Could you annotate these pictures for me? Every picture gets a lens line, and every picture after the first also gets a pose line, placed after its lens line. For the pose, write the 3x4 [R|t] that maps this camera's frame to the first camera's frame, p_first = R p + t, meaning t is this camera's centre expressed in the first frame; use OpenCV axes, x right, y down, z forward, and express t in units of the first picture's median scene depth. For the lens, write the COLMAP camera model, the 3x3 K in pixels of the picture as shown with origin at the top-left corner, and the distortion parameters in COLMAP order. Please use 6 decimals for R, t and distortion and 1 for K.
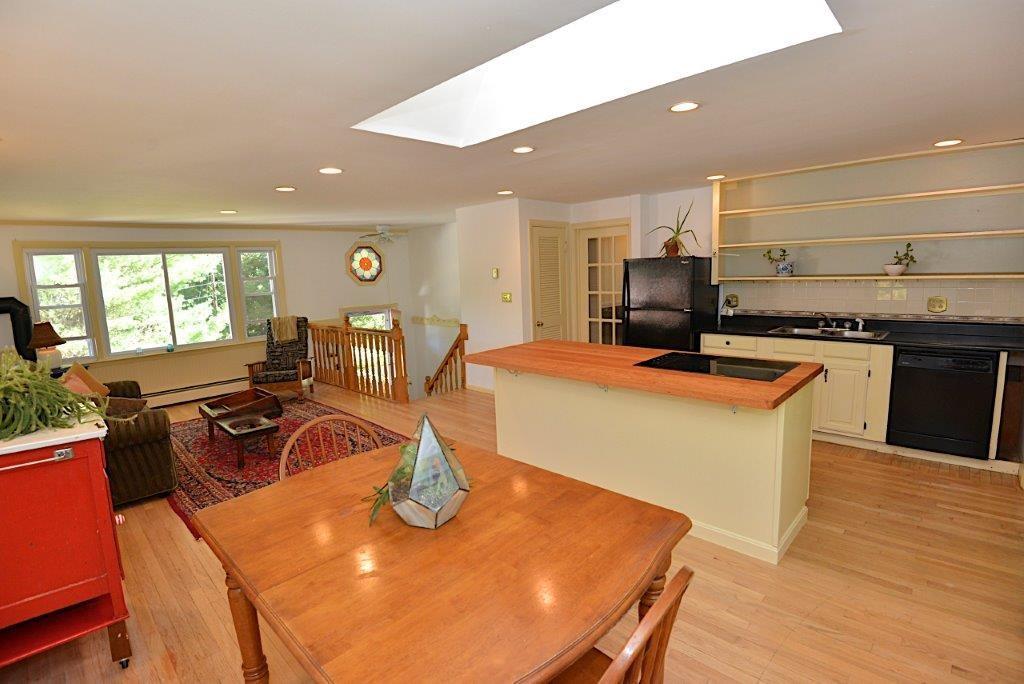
lens RADIAL K [[482.1, 0, 510.0], [0, 482.1, 339.4], [0, 0, 1]] dist [-0.036163, -0.001015]
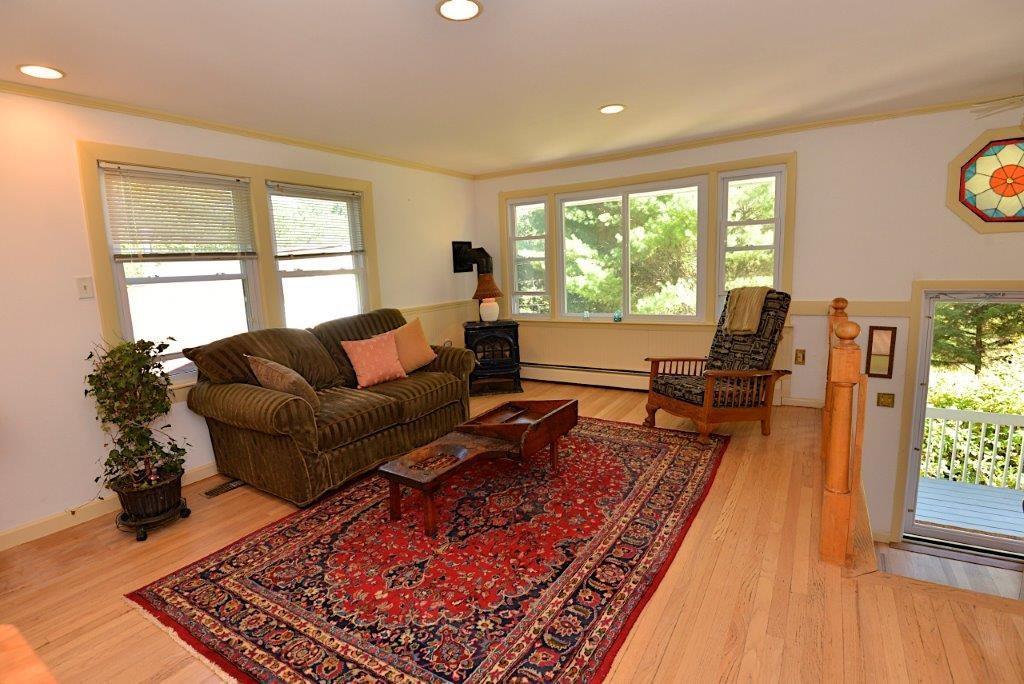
lens RADIAL K [[482.1, 0, 510.0], [0, 482.1, 339.4], [0, 0, 1]] dist [-0.036163, -0.001015]
pose [[0.206083, 0.178465, -0.962123, 0.034824], [-0.096155, 0.982163, 0.161586, -0.075236], [0.973799, 0.059213, 0.219567, 0.863519]]
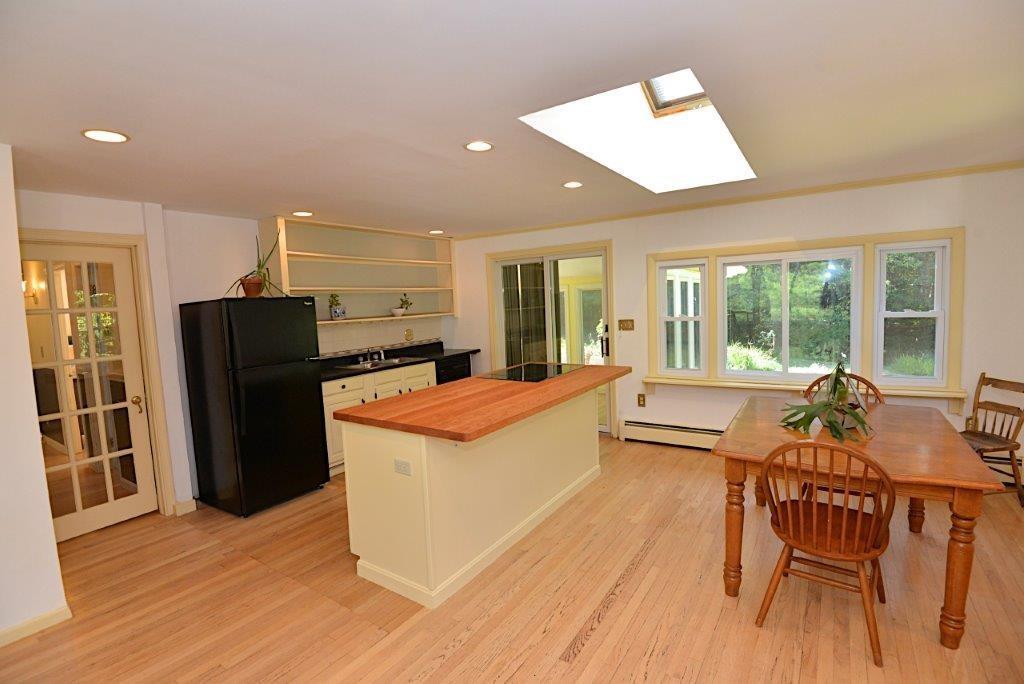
lens RADIAL K [[482.1, 0, 510.0], [0, 482.1, 339.4], [0, 0, 1]] dist [-0.036163, -0.001015]
pose [[-0.192195, -0.034967, 0.980734, -0.546713], [0.182540, 0.980651, 0.070736, -0.092225], [-0.964230, 0.192618, -0.182093, 0.809449]]
